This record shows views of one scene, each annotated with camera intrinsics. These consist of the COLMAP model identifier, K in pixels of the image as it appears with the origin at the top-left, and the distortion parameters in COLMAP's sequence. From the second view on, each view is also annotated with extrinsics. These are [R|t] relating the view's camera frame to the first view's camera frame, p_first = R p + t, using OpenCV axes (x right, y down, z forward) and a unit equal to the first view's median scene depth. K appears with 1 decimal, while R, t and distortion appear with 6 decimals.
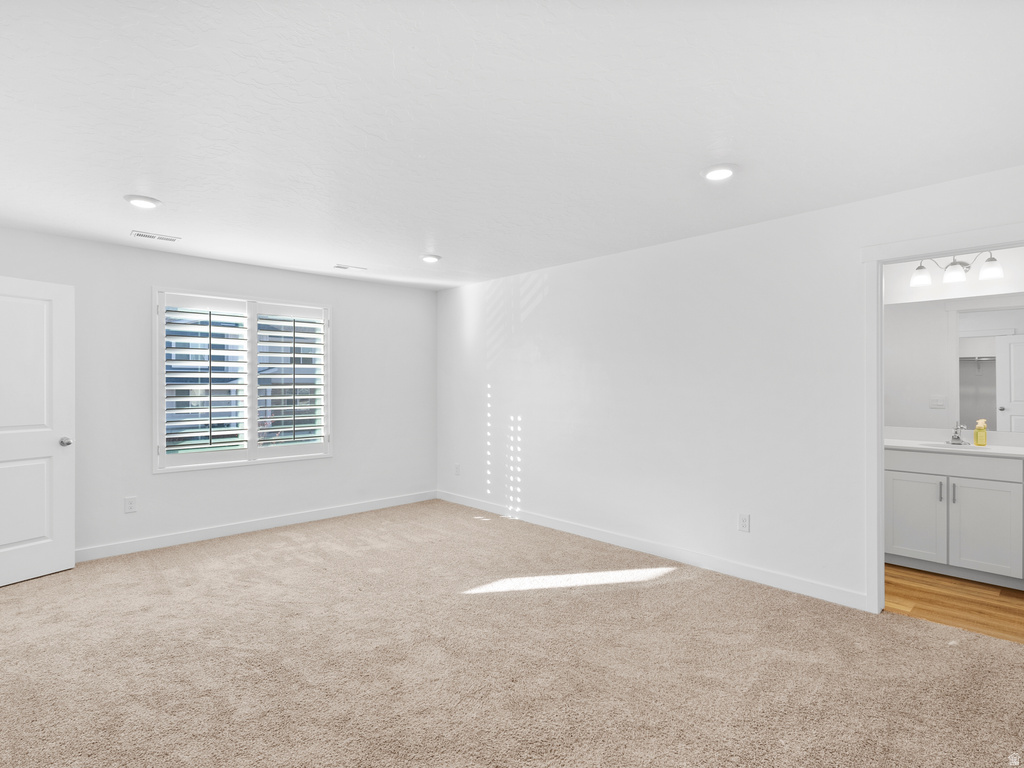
lens RADIAL K [[535.6, 0, 501.3], [0, 535.6, 385.4], [0, 0, 1]] dist [0.002735, 0.000736]
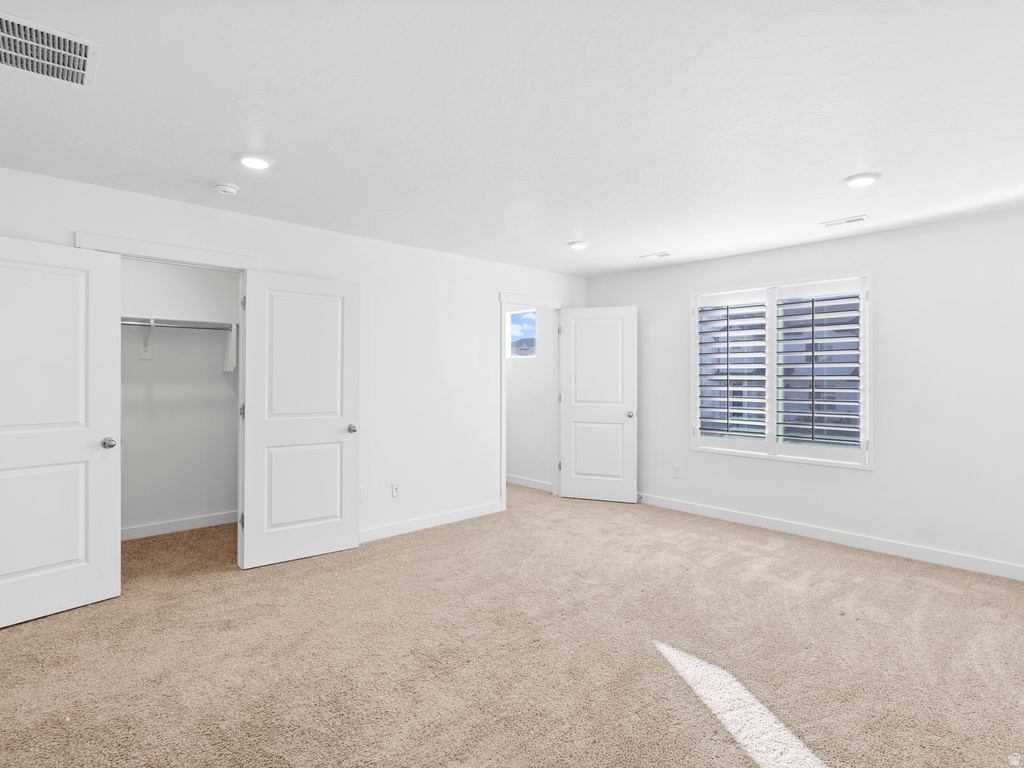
lens RADIAL K [[528.1, 0, 513.0], [0, 528.1, 377.6], [0, 0, 1]] dist [-0.005129, 0.000561]
pose [[-0.000736, 0.002581, -0.999996, 0.516896], [-0.000424, 0.999997, 0.002581, 0.000308], [1.000000, 0.000426, -0.000735, 0.592820]]
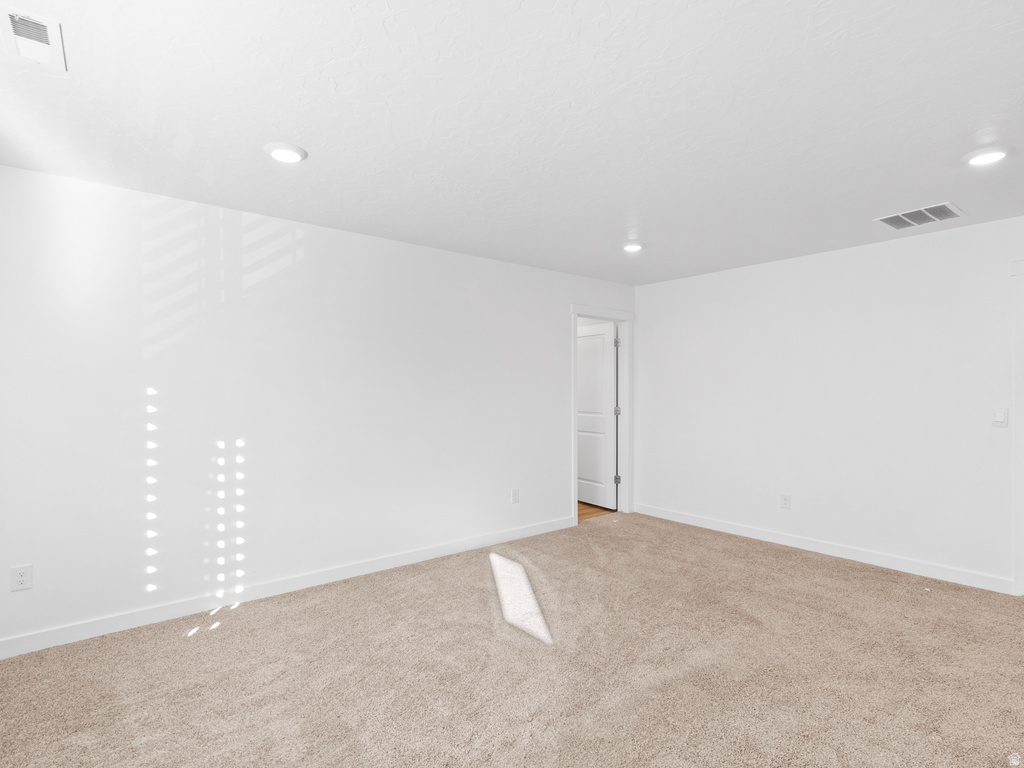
lens RADIAL K [[523.7, 0, 511.8], [0, 523.7, 408.2], [0, 0, 1]] dist [0.018783, -0.000169]
pose [[0.061857, -0.026024, 0.997746, -0.658450], [0.004566, 0.999657, 0.025791, 0.007671], [-0.998075, 0.002960, 0.061954, 0.757916]]
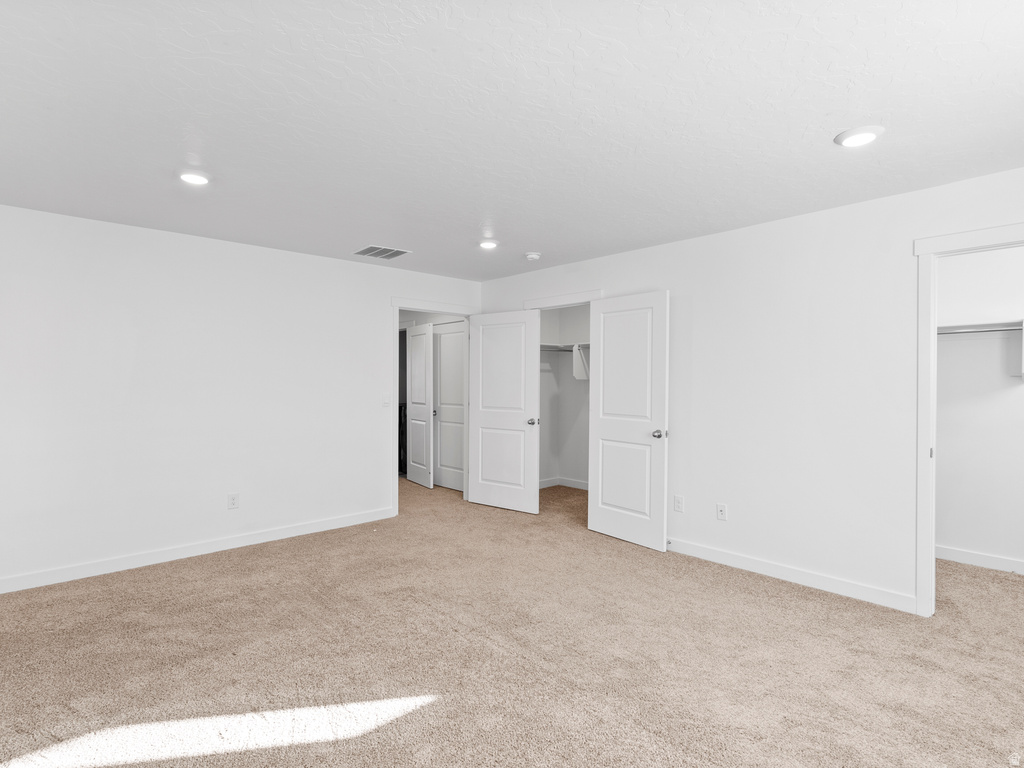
lens RADIAL K [[528.1, 0, 513.0], [0, 528.1, 377.6], [0, 0, 1]] dist [-0.005129, 0.000561]
pose [[-0.999952, -0.001283, -0.009708, -0.126472], [-0.001213, 0.999973, -0.007180, -0.001457], [0.009717, -0.007168, -0.999927, 1.245315]]
